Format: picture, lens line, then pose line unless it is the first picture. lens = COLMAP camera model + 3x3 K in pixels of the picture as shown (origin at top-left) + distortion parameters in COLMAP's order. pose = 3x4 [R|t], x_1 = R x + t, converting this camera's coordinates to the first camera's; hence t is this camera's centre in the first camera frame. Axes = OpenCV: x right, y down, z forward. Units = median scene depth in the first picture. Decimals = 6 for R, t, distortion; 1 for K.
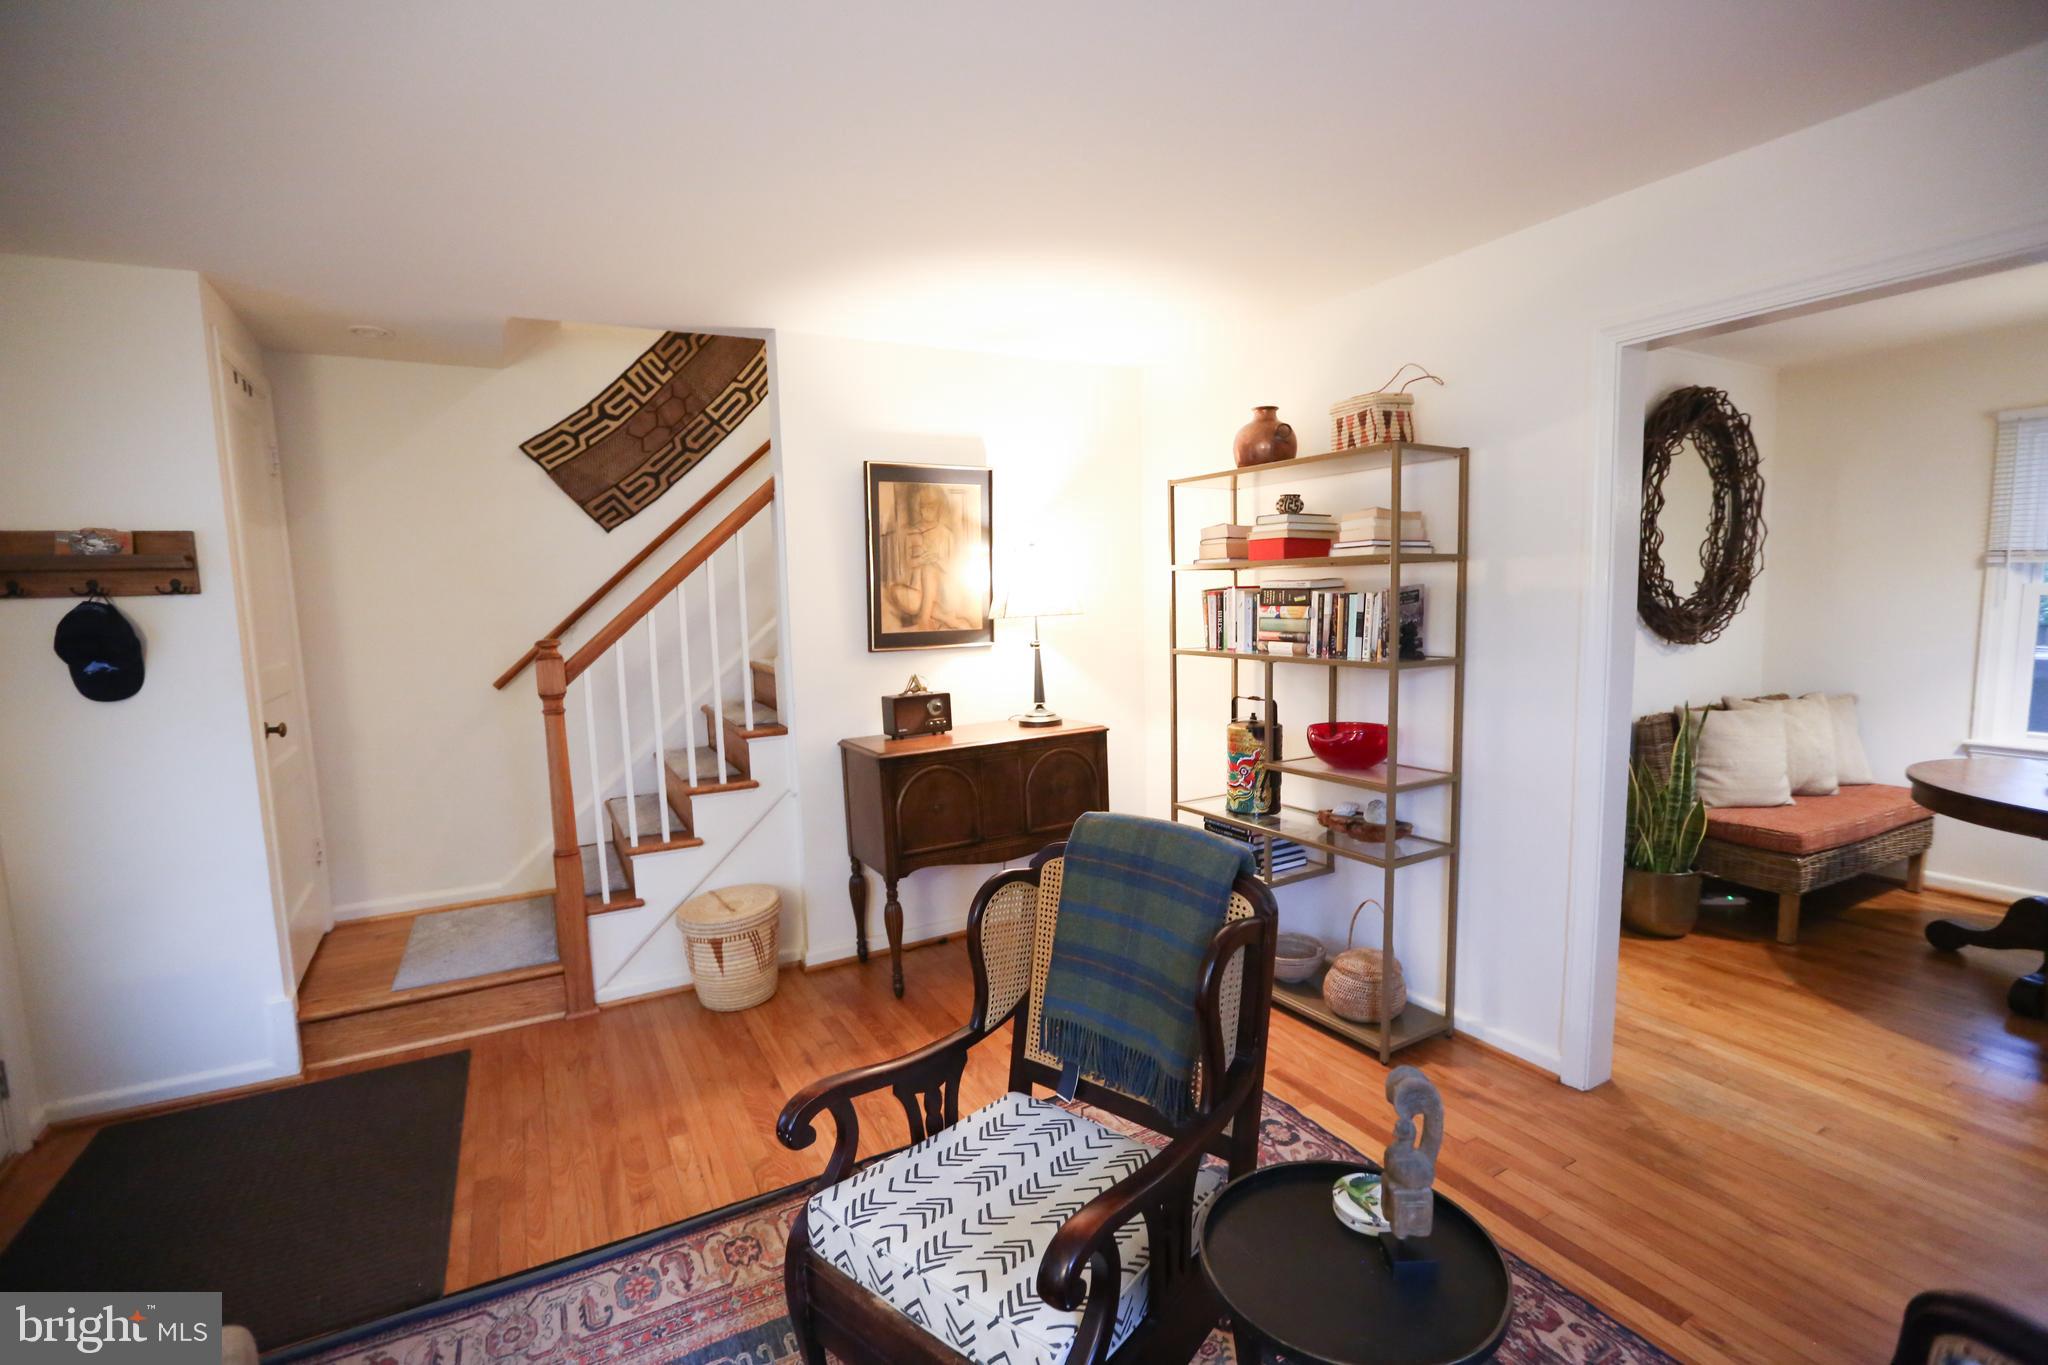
lens RADIAL K [[926.4, 0, 1033.9], [0, 926.4, 688.3], [0, 0, 1]] dist [-0.050446, 0.018561]
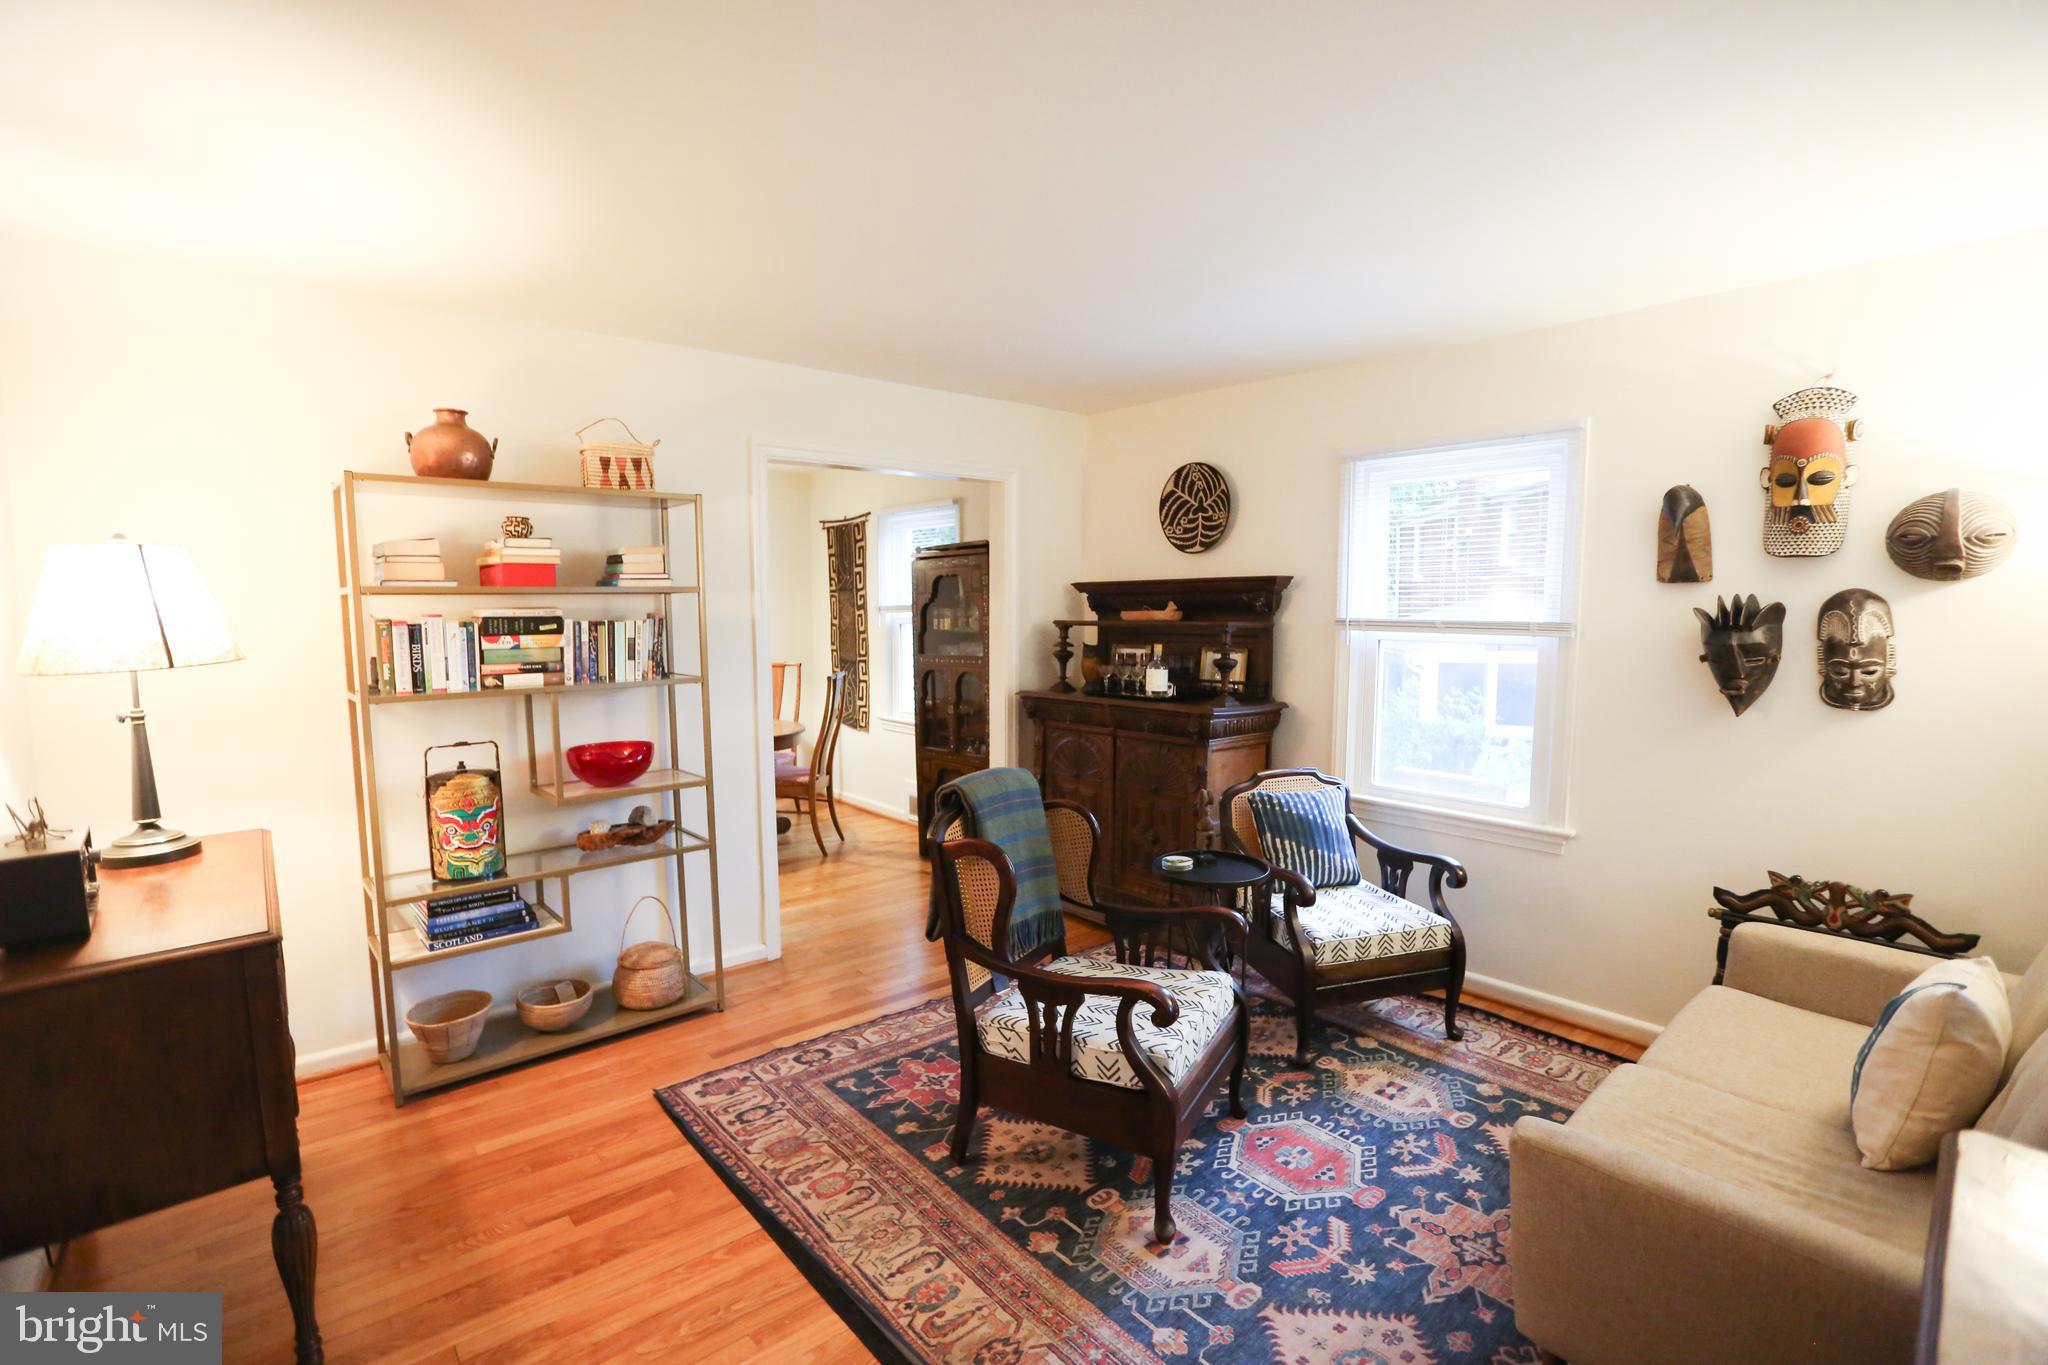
lens RADIAL K [[937.6, 0, 1023.5], [0, 937.6, 690.7], [0, 0, 1]] dist [-0.053905, 0.019179]
pose [[-0.193328, -0.066462, 0.978880, -0.658652], [0.117822, 0.988910, 0.090413, -0.051881], [-0.974034, 0.132813, -0.183354, 0.604339]]
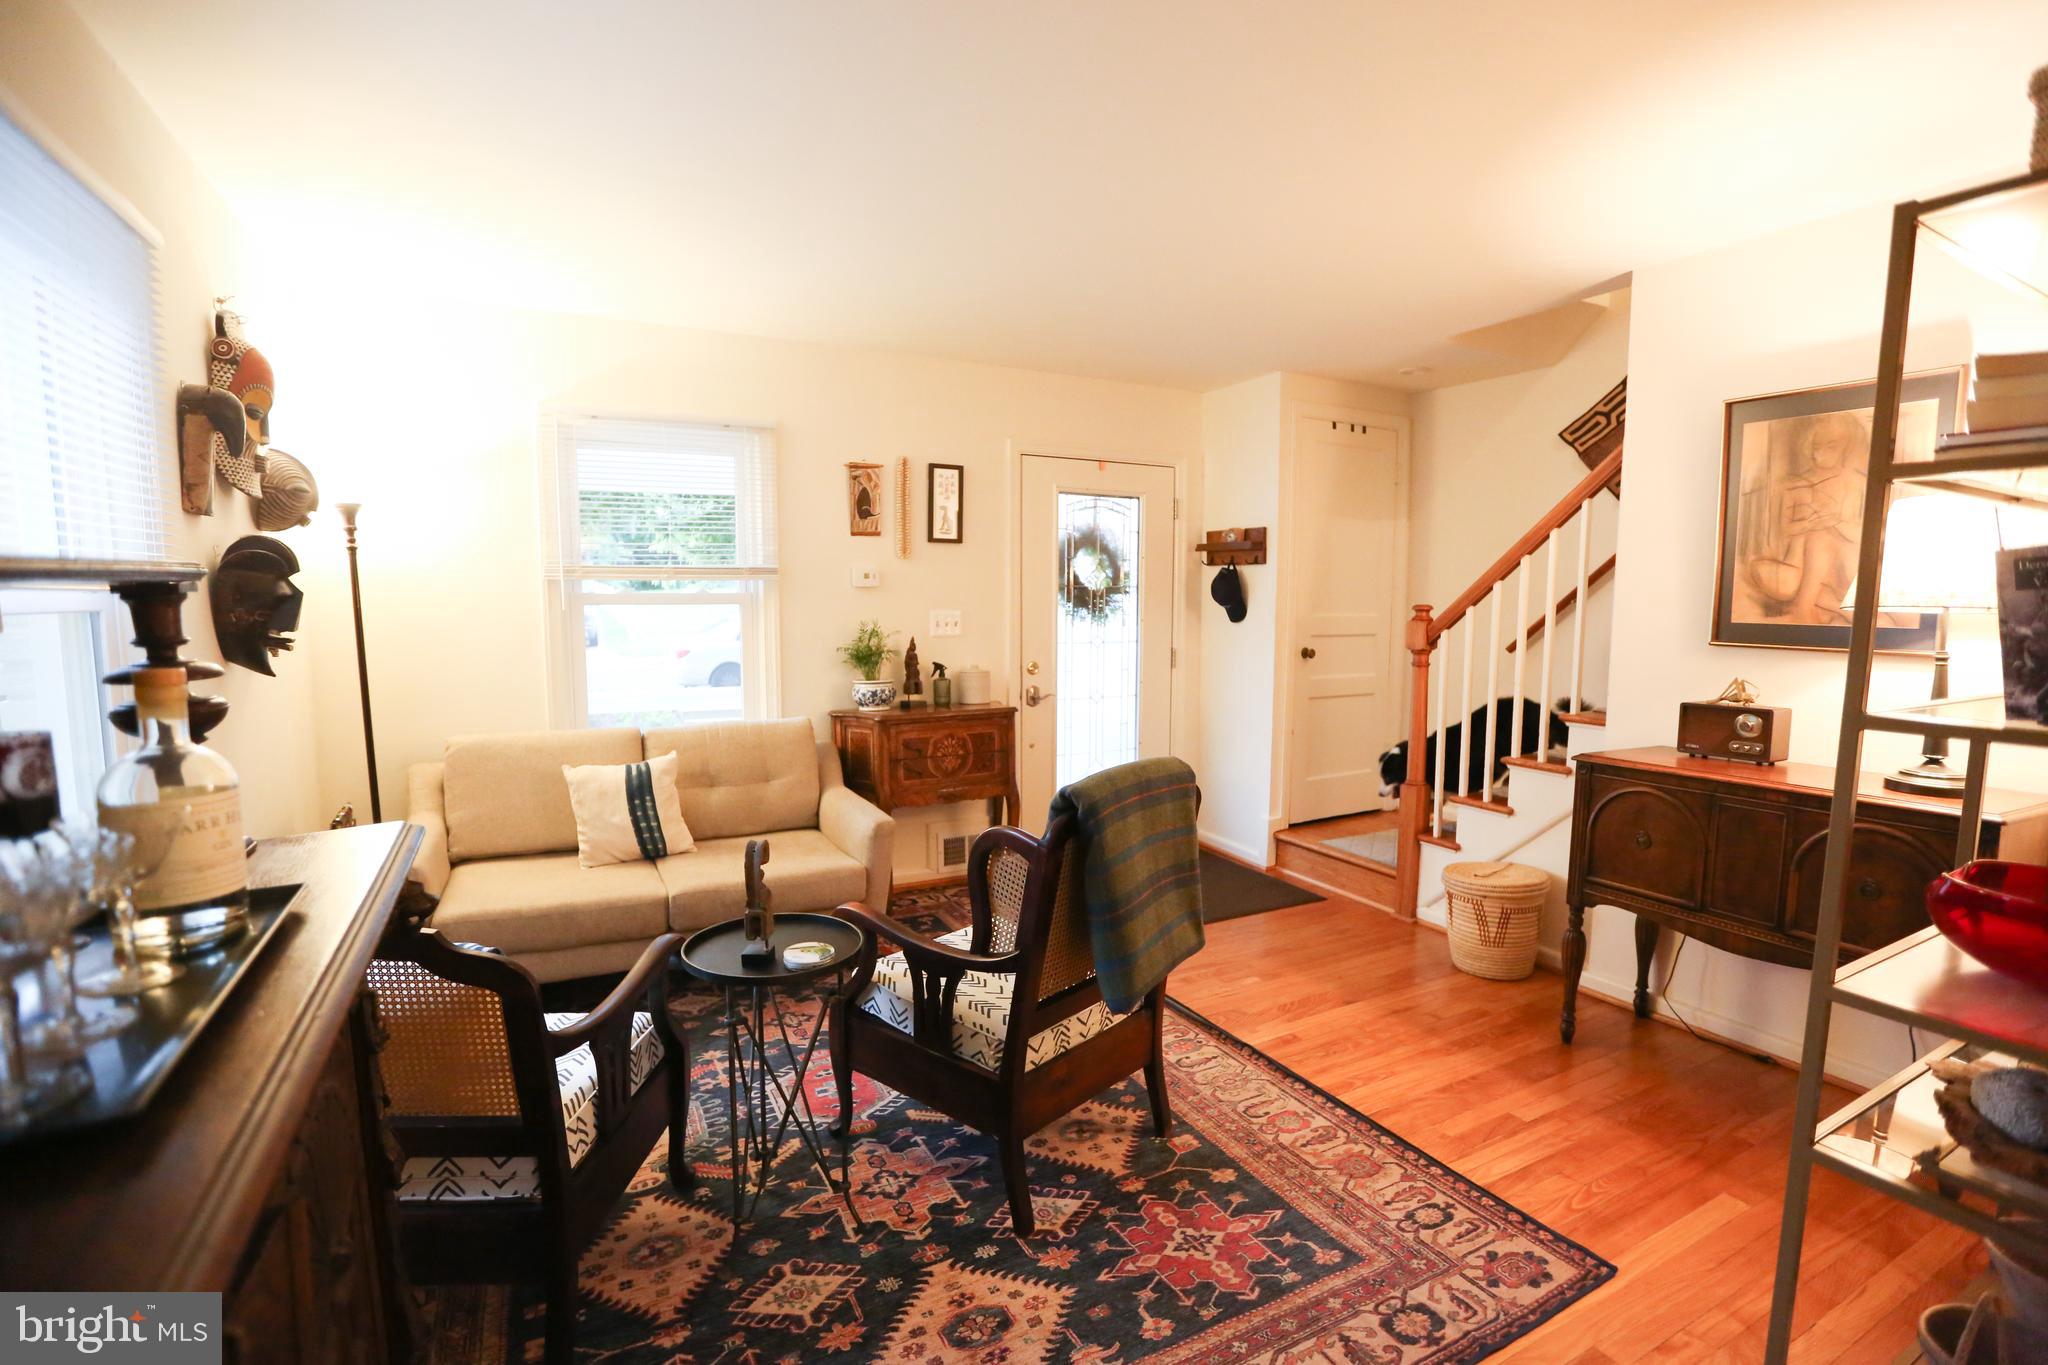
lens RADIAL K [[937.6, 0, 1023.5], [0, 937.6, 690.7], [0, 0, 1]] dist [-0.053905, 0.019179]
pose [[-0.031570, 0.129297, -0.991103, 0.623712], [-0.115460, 0.984487, 0.132112, -0.036936], [0.992810, 0.118604, -0.016152, 0.445588]]
